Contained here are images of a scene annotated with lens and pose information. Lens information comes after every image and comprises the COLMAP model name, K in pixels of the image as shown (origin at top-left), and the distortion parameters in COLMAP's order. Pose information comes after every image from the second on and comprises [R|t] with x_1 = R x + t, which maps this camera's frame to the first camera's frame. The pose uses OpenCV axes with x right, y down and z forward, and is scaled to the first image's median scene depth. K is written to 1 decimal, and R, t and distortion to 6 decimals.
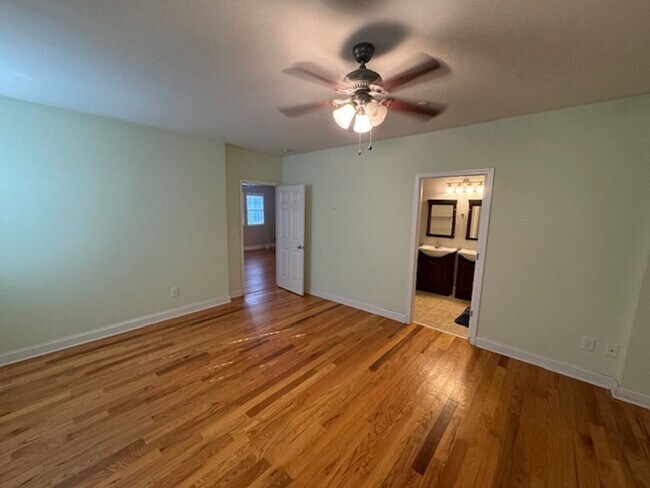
lens RADIAL K [[260.8, 0, 325.0], [0, 260.8, 244.0], [0, 0, 1]] dist [0.001072, 0.000165]
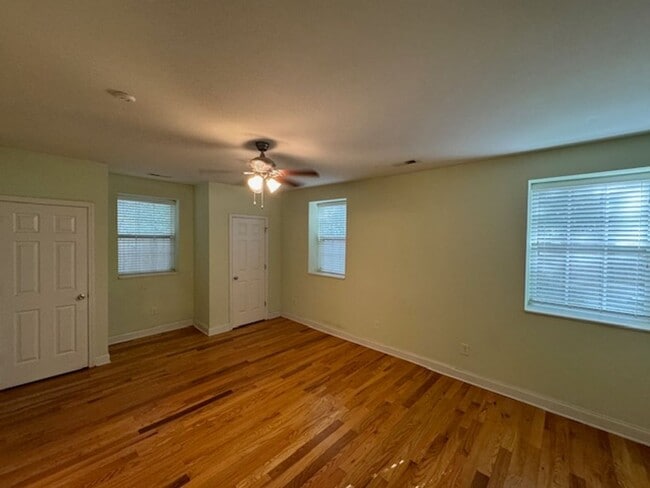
lens RADIAL K [[260.8, 0, 325.0], [0, 260.8, 244.0], [0, 0, 1]] dist [0.001072, 0.000165]
pose [[-0.998576, -0.036852, 0.038571, -0.233581], [-0.030432, 0.987369, 0.155488, -0.305448], [-0.043814, 0.154092, -0.987085, 1.995764]]
